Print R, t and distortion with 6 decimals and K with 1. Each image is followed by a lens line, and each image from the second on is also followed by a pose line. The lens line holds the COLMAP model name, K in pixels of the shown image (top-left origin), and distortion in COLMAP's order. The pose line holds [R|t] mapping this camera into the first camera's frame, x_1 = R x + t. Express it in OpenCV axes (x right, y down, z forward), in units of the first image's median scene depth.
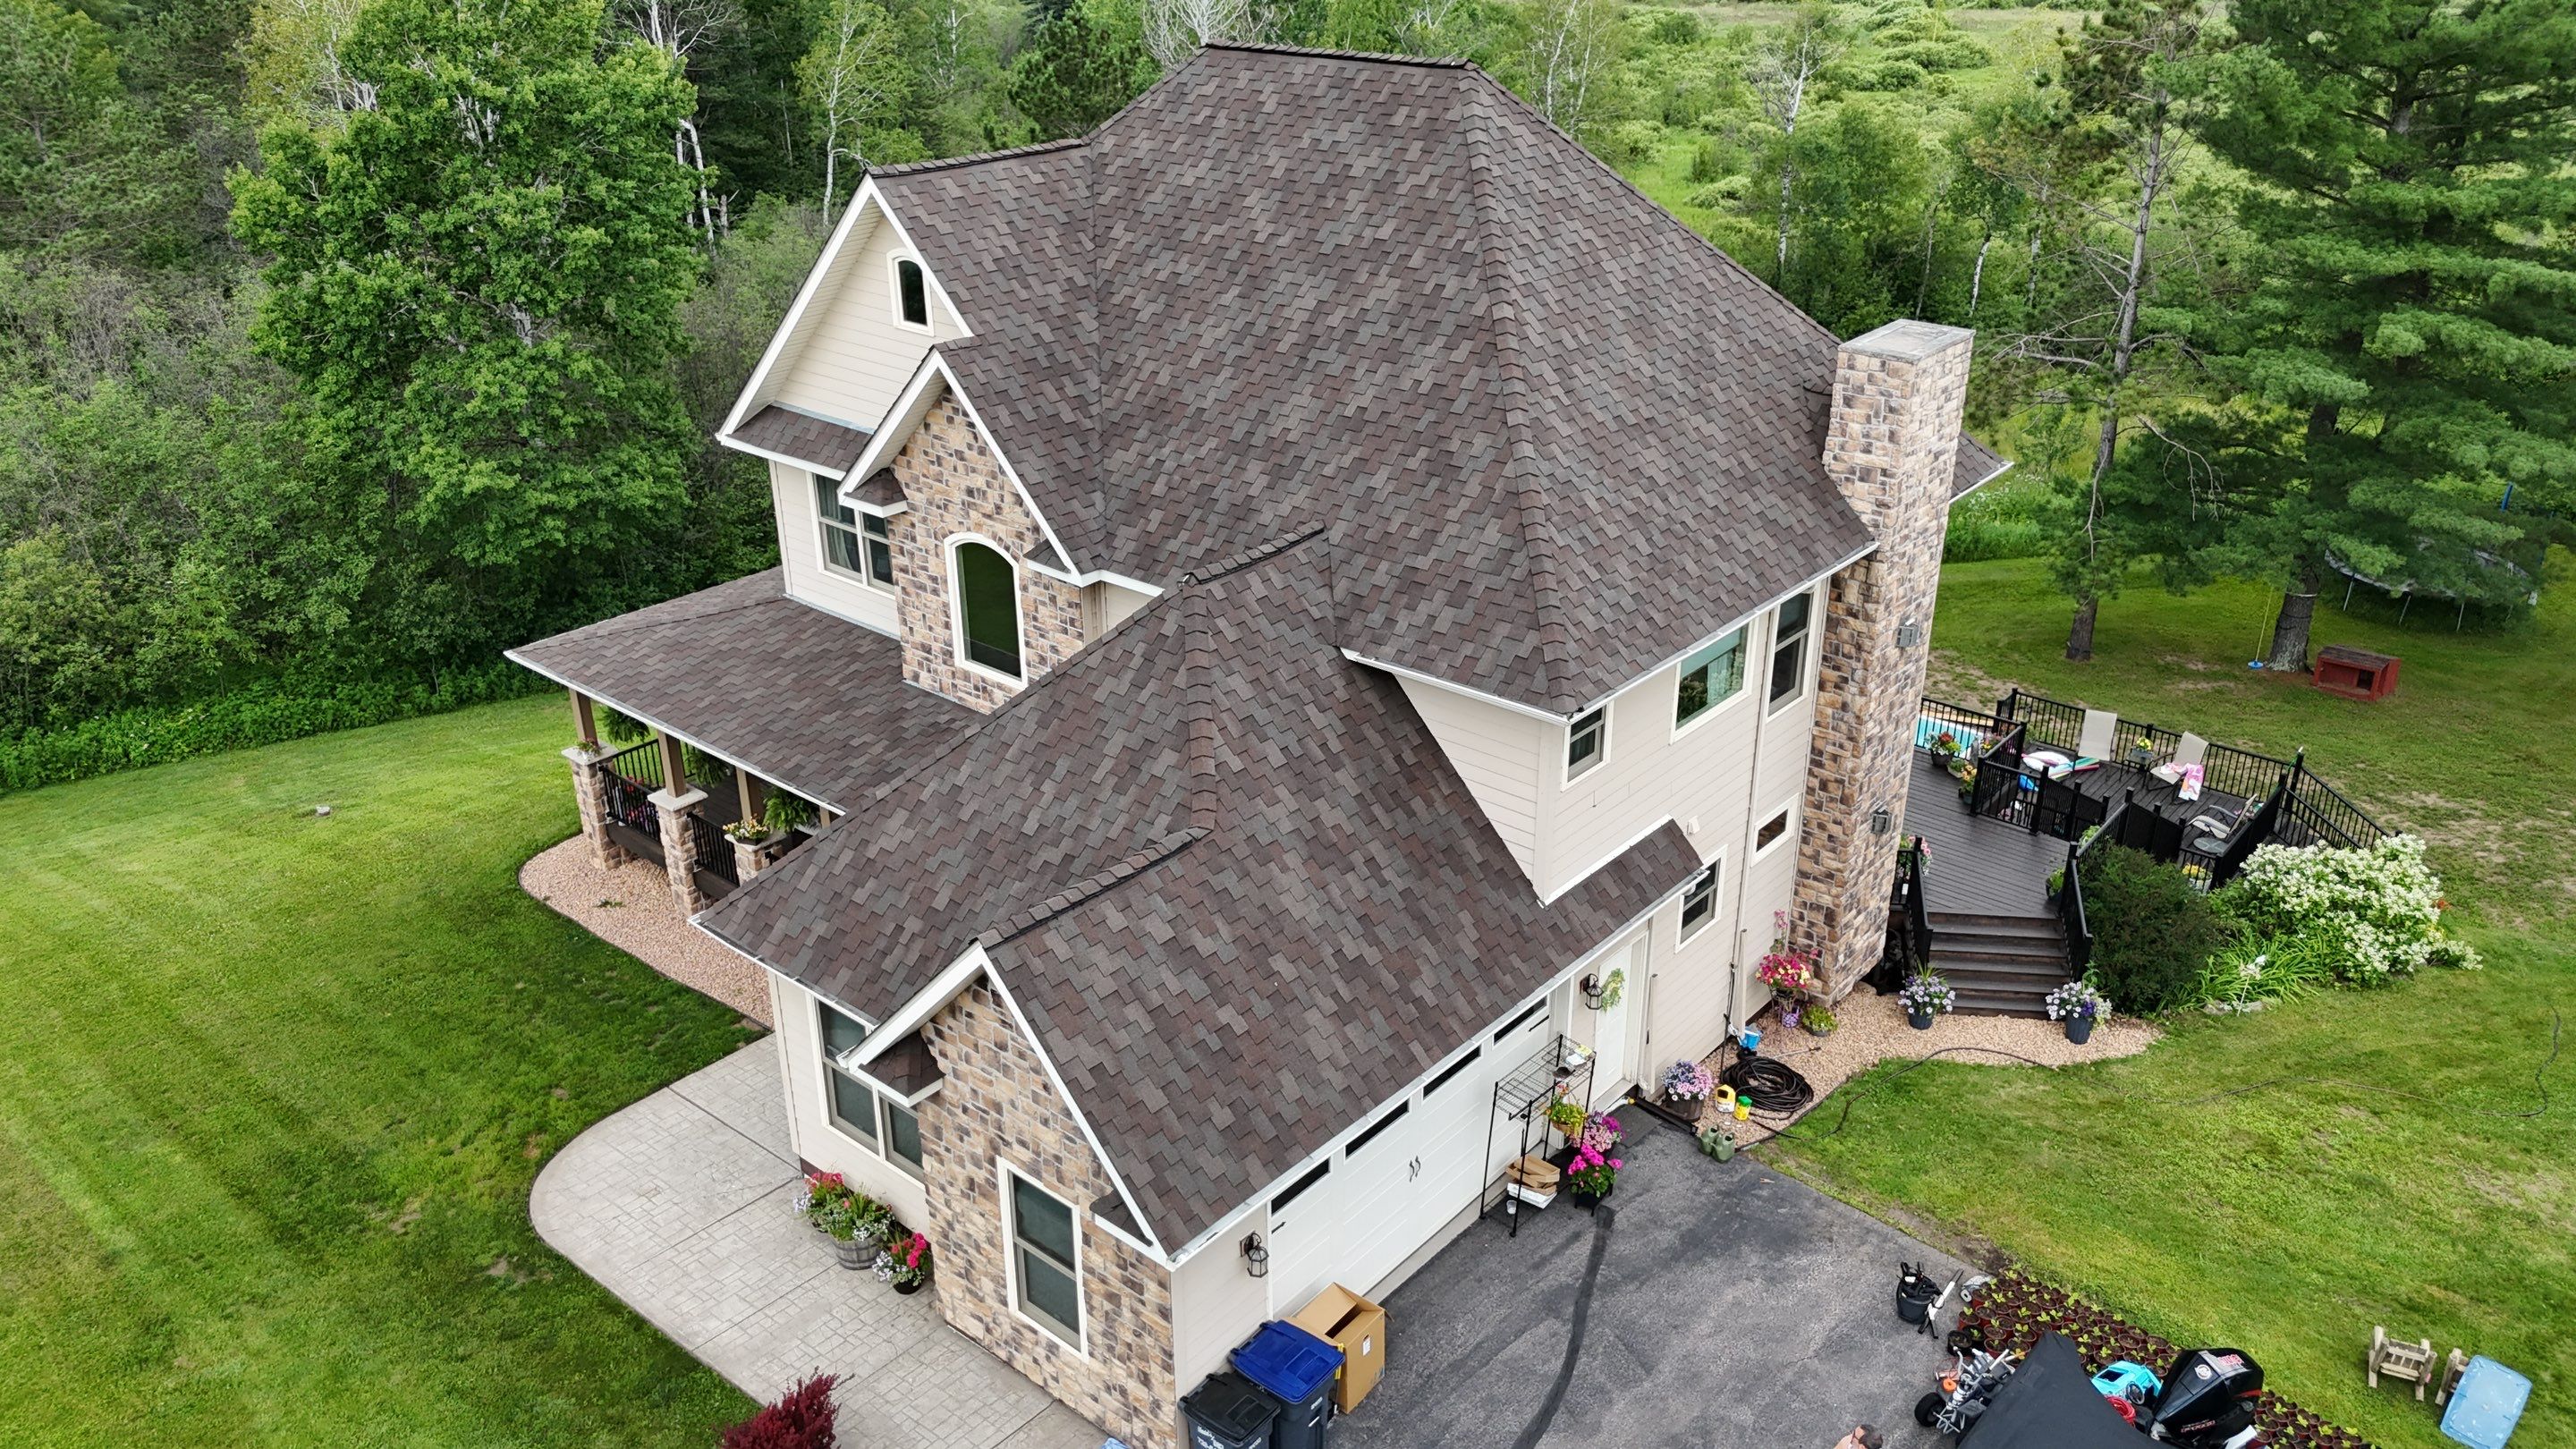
lens RADIAL K [[1905.0, 0, 1298.3], [0, 1905.0, 718.9], [0, 0, 1]] dist [0.063042, -0.046952]
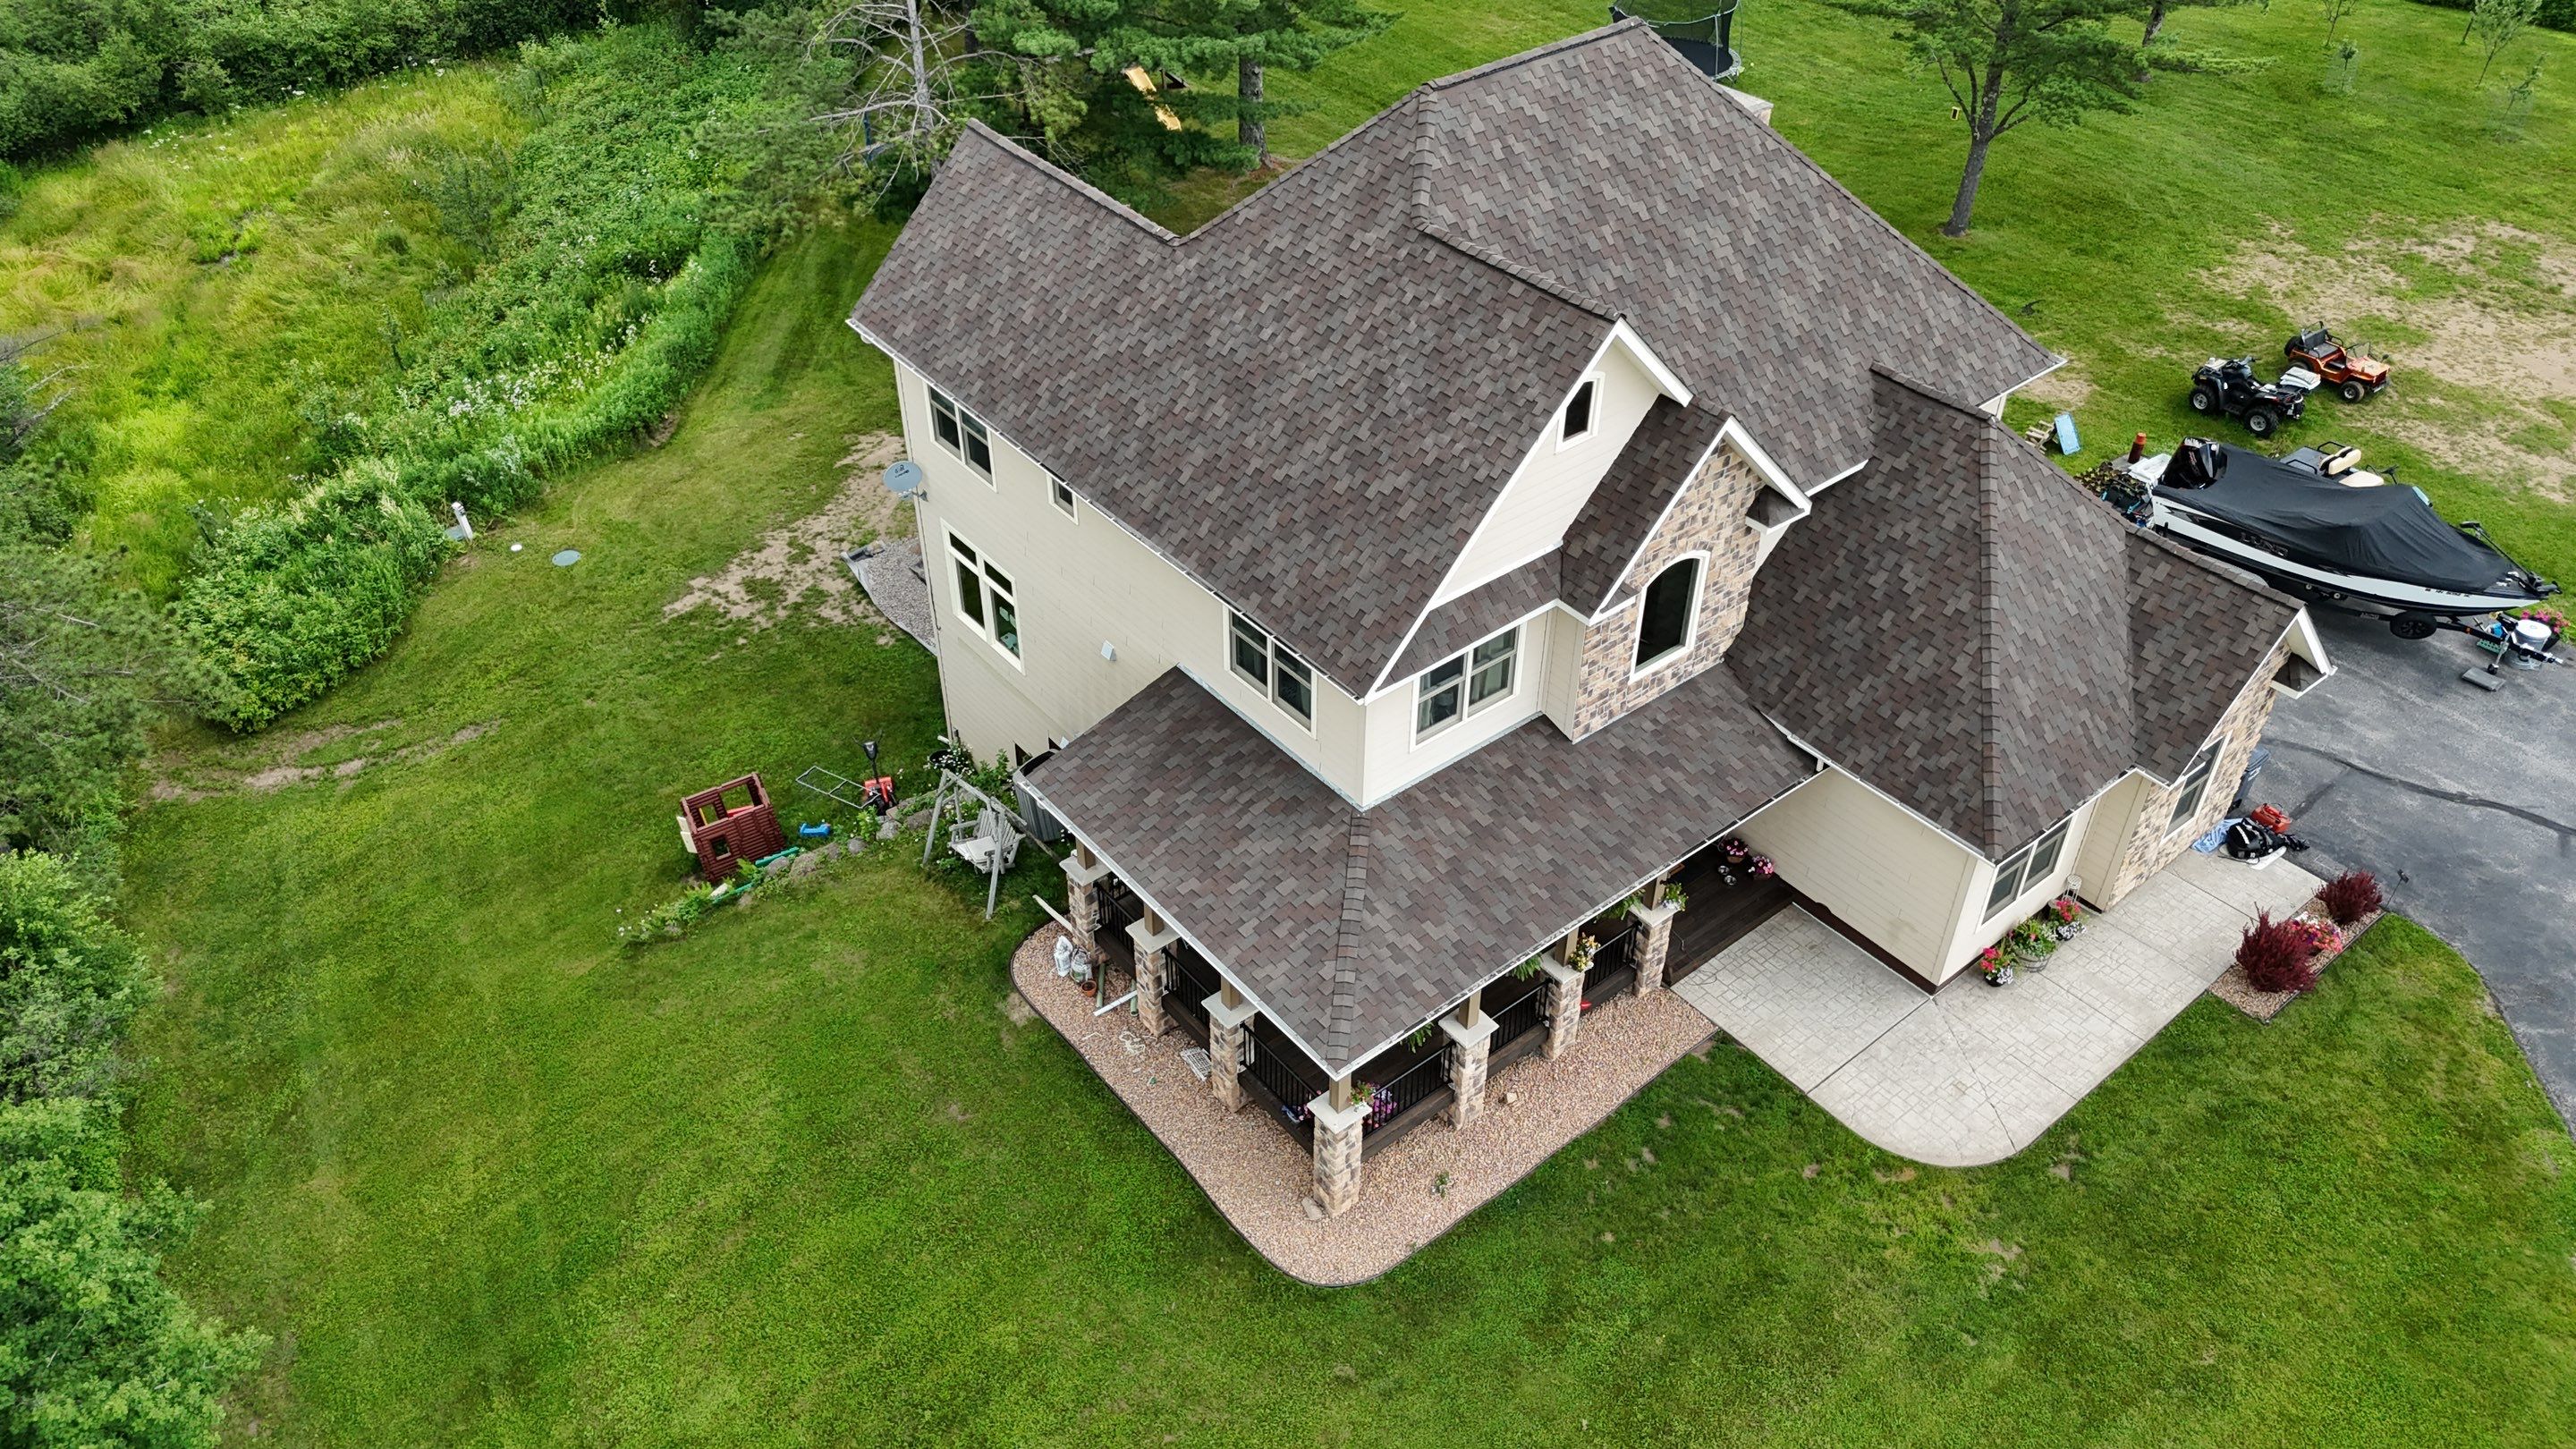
lens RADIAL K [[1905.0, 0, 1295.3], [0, 1905.0, 712.7], [0, 0, 1]] dist [0.063042, -0.046952]
pose [[0.182196, -0.609536, 0.771538, -1.171612], [0.408555, 0.760658, 0.504462, -0.709679], [-0.894364, 0.223304, 0.387618, 0.805951]]
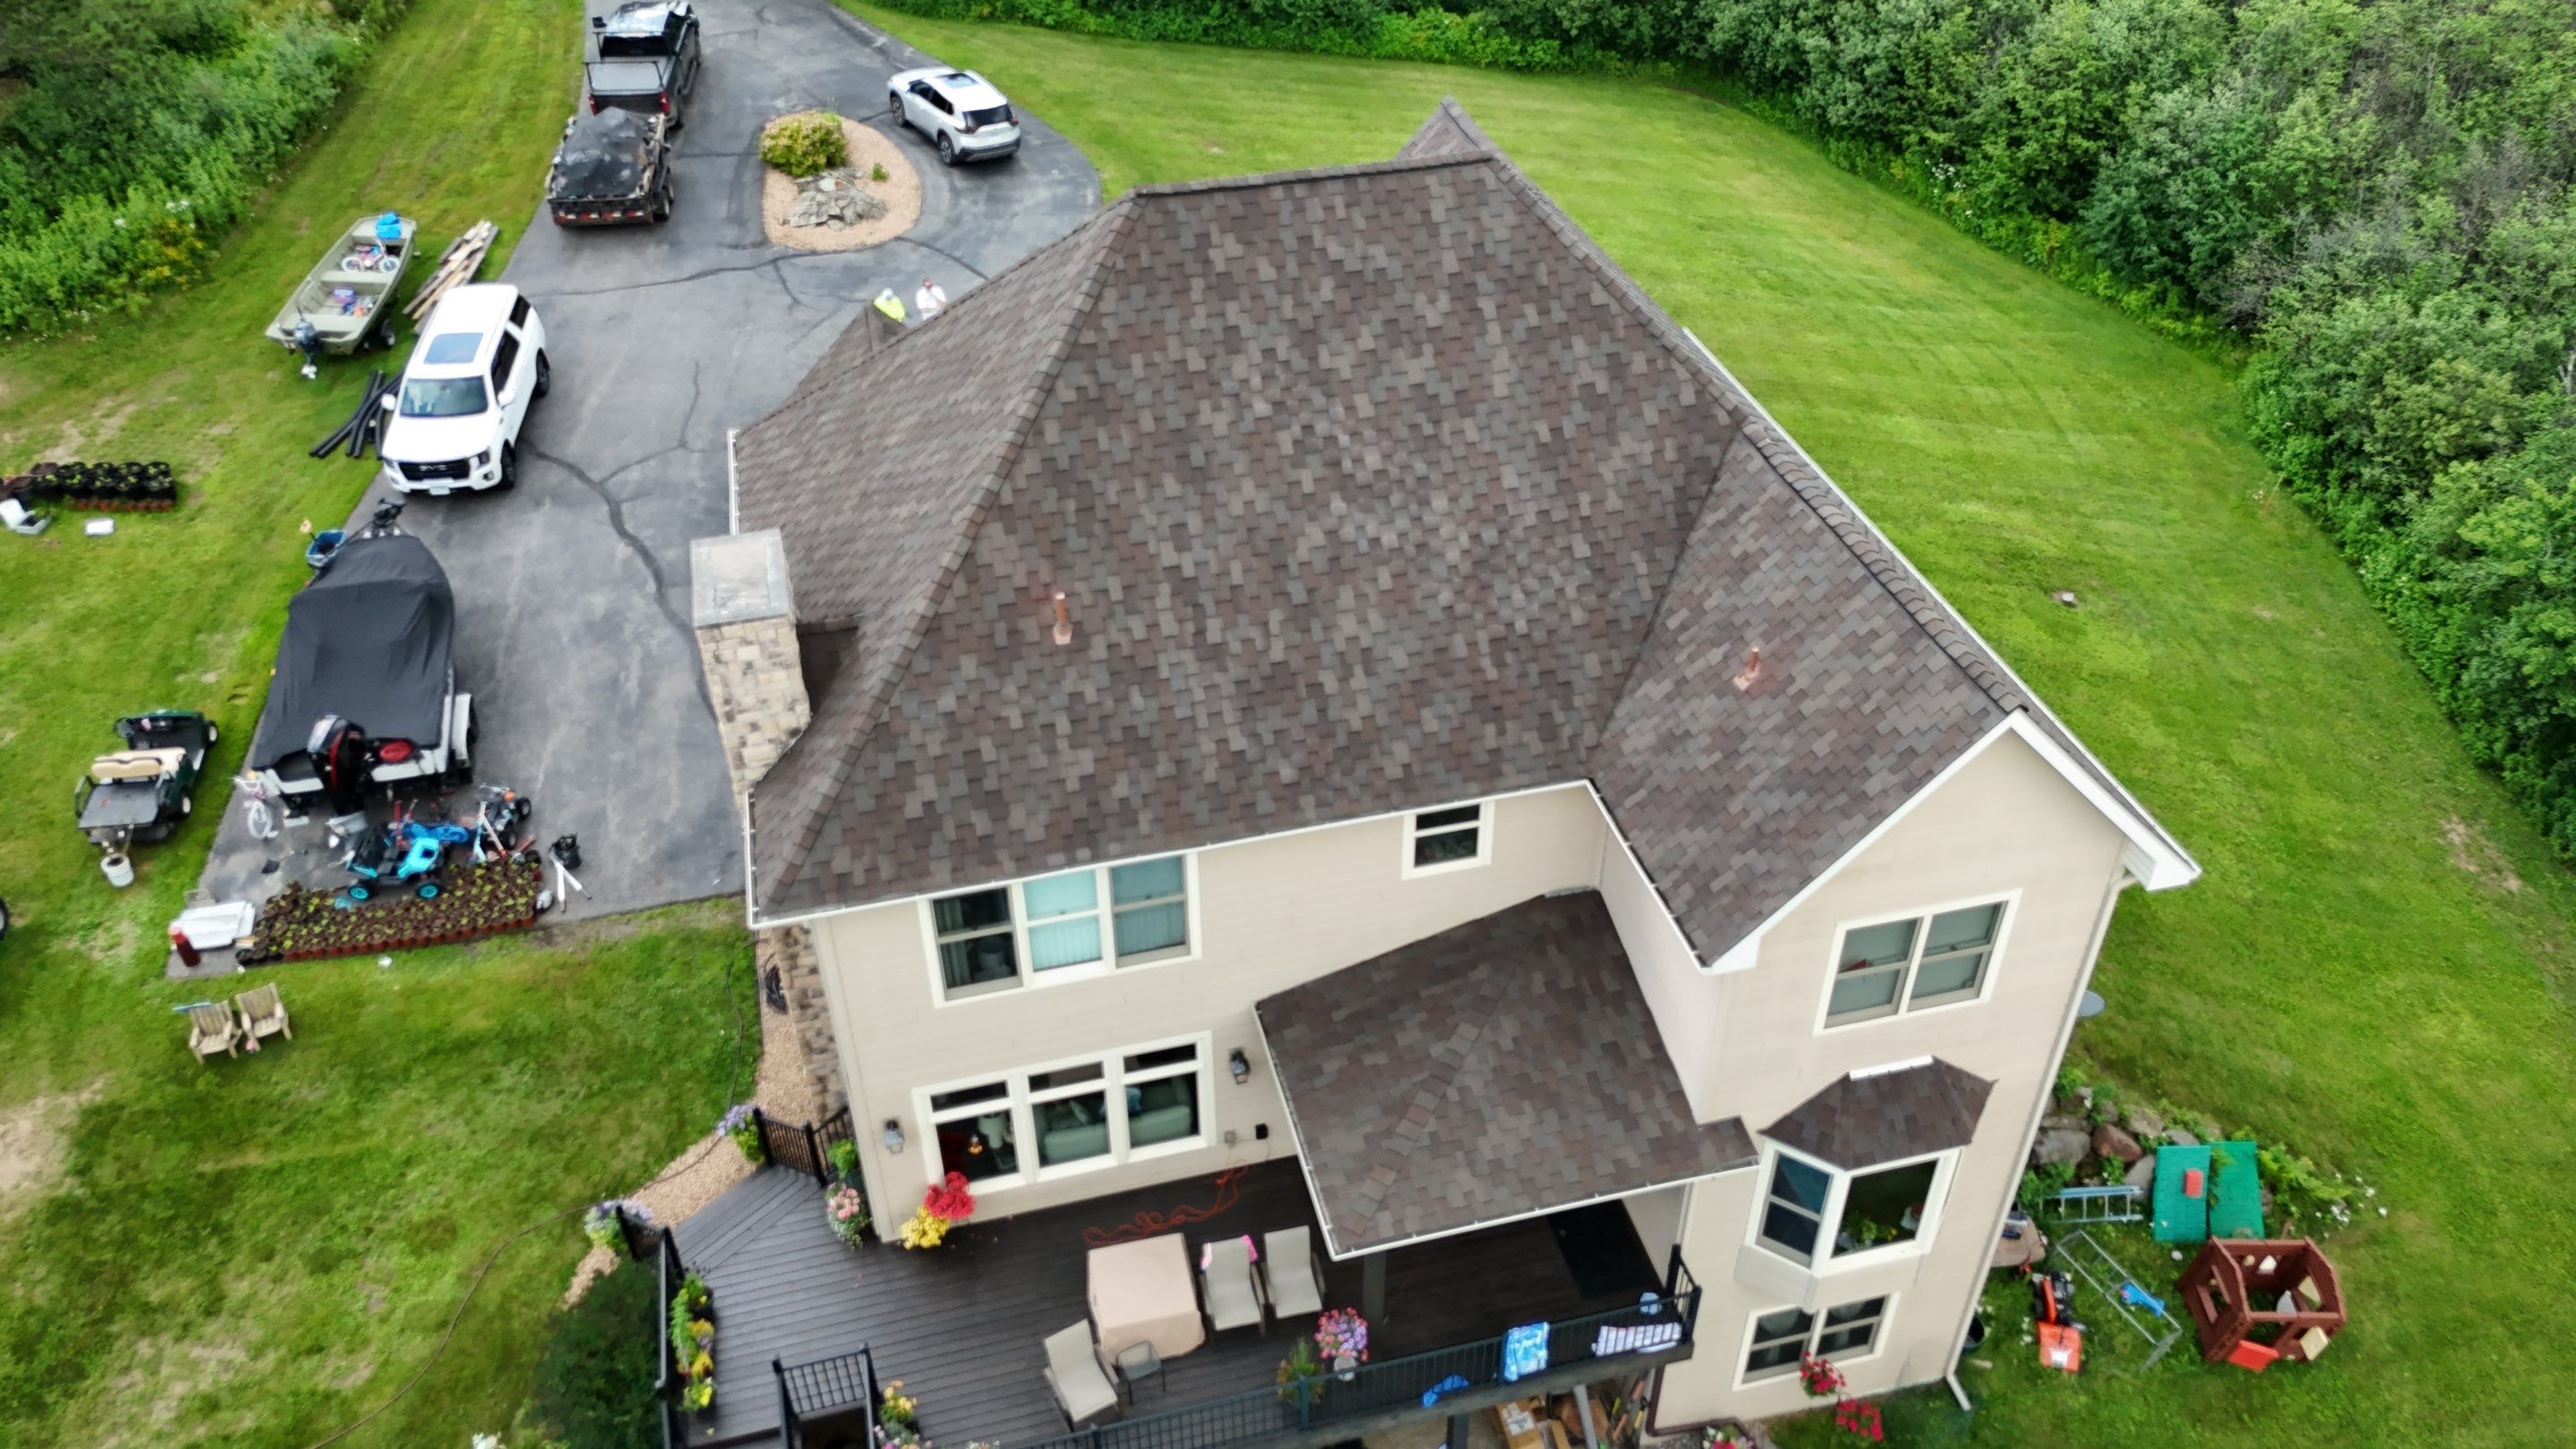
lens RADIAL K [[1905.0, 0, 1297.0], [0, 1905.0, 710.7], [0, 0, 1]] dist [0.063042, -0.046952]
pose [[-0.577072, 0.501958, -0.644226, 0.768544], [-0.335846, 0.573183, 0.747441, -0.913639], [0.744443, 0.647688, -0.162188, 1.361586]]
